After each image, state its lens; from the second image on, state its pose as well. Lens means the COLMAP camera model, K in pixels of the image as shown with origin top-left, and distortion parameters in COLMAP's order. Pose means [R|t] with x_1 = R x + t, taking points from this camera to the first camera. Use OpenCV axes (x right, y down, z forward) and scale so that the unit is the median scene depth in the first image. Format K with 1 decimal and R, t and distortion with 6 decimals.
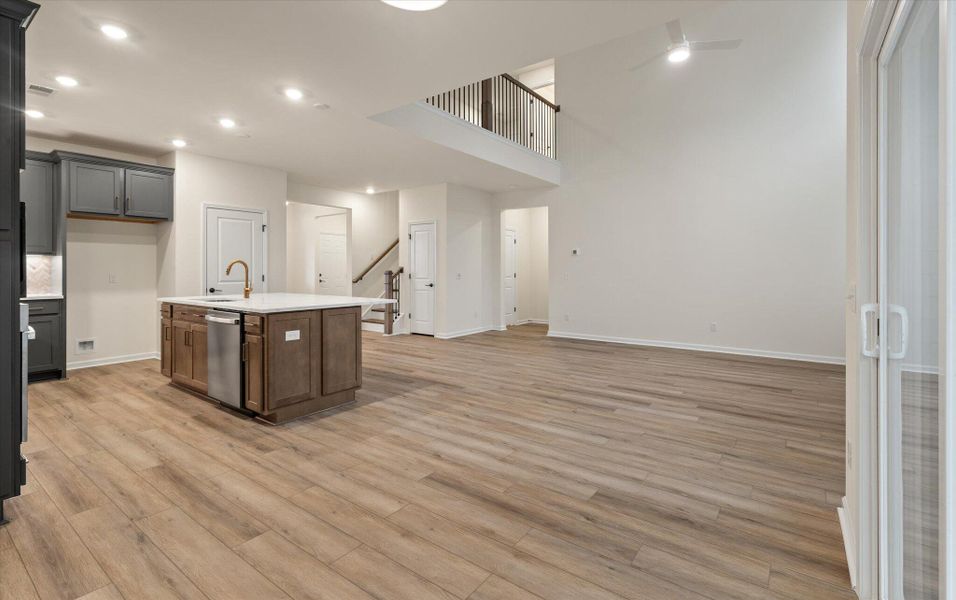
lens RADIAL K [[439.4, 0, 482.9], [0, 439.4, 269.6], [0, 0, 1]] dist [-0.000355, 0.000777]
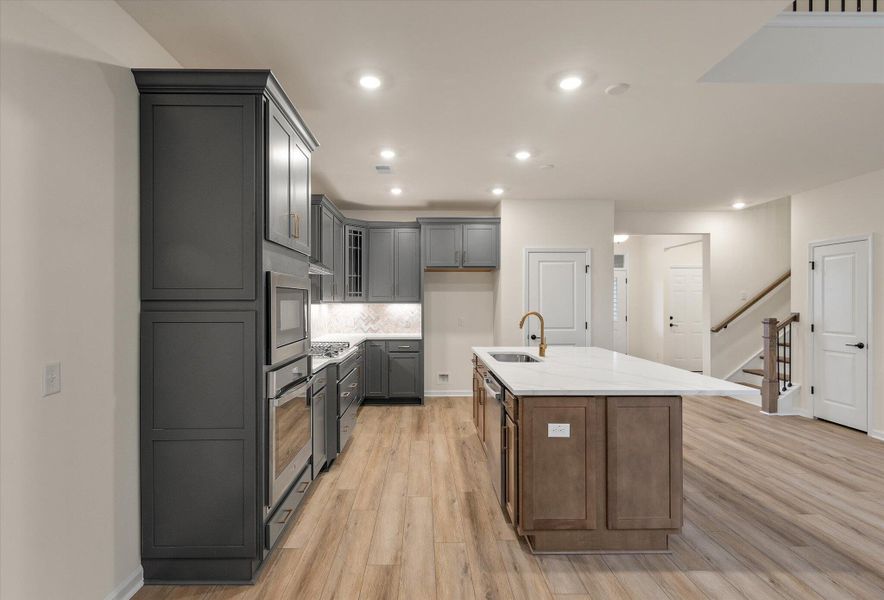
lens RADIAL K [[418.0, 0, 426.7], [0, 418.0, 302.9], [0, 0, 1]] dist [0.007360, -0.002996]
pose [[0.597445, 0.002228, -0.801907, -0.021964], [0.000339, 0.999995, 0.003031, -0.038221], [0.801910, -0.002083, 0.597441, 0.320241]]
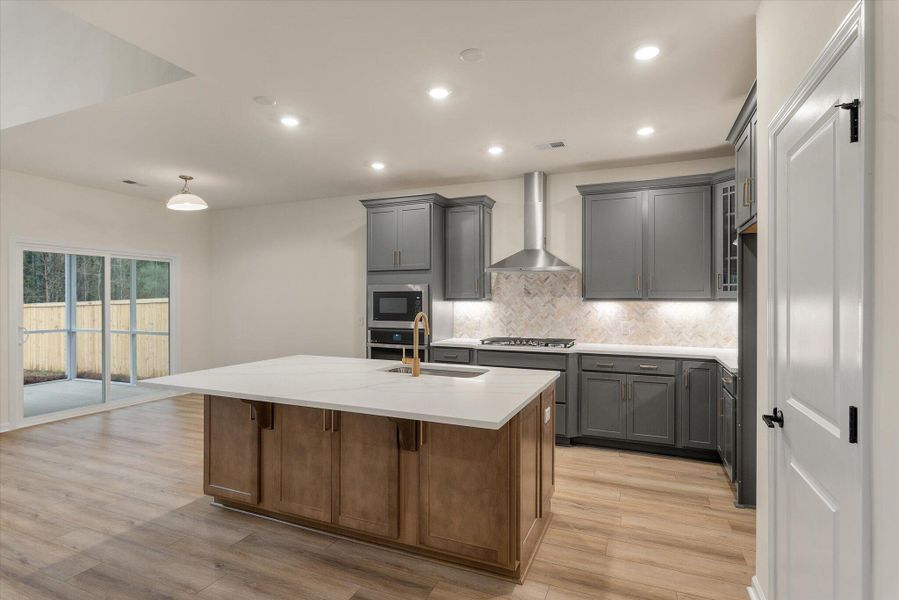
lens RADIAL K [[451.3, 0, 454.4], [0, 451.3, 299.4], [0, 0, 1]] dist [0.000972, -0.000133]
pose [[-0.972875, -0.001545, -0.231328, -0.420996], [-0.001565, 0.999999, -0.000095, -0.036386], [0.231328, 0.000269, -0.972876, 1.517905]]
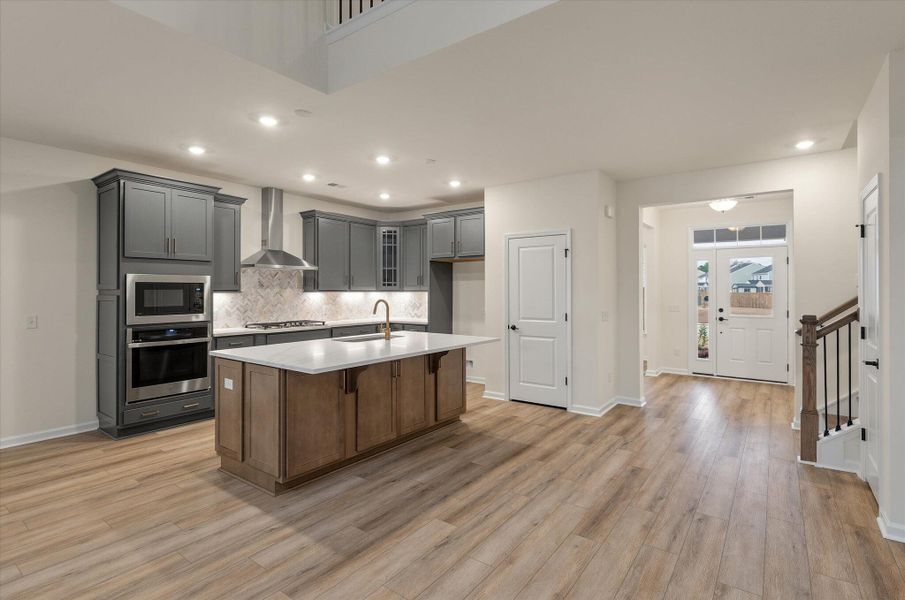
lens RADIAL K [[439.4, 0, 458.1], [0, 439.4, 288.4], [0, 0, 1]] dist [0.000740, -0.001459]
pose [[0.003456, -0.005319, -0.999980, 0.374674], [0.000918, 0.999985, -0.005315, -0.036452], [0.999994, -0.000899, 0.003461, 1.082779]]
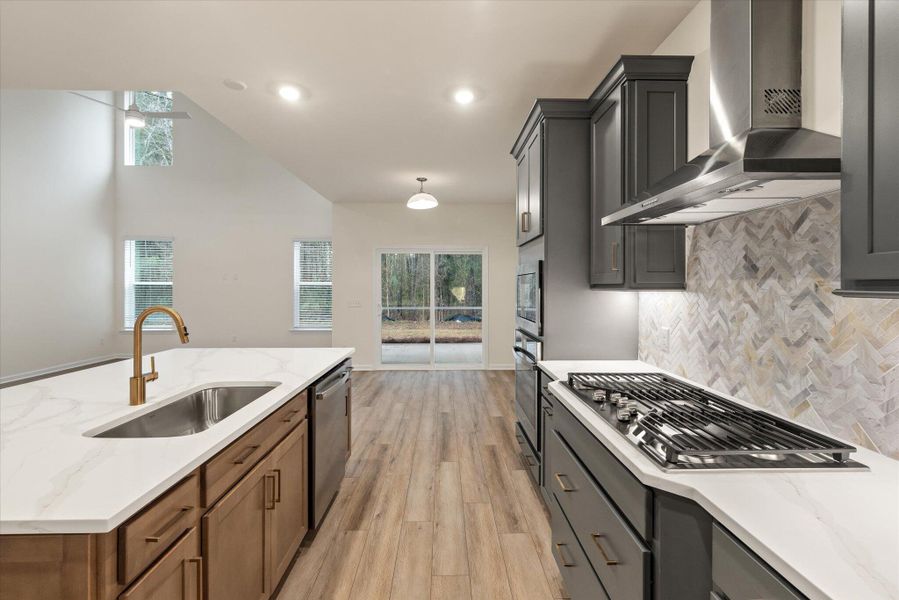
lens RADIAL K [[394.4, 0, 455.6], [0, 394.4, 286.2], [0, 0, 1]] dist [0.008206, 0.000395]
pose [[-0.616147, -0.002583, 0.787627, -0.928604], [-0.001941, 0.999997, 0.001761, -0.037113], [-0.787629, -0.000444, -0.616150, 0.939607]]
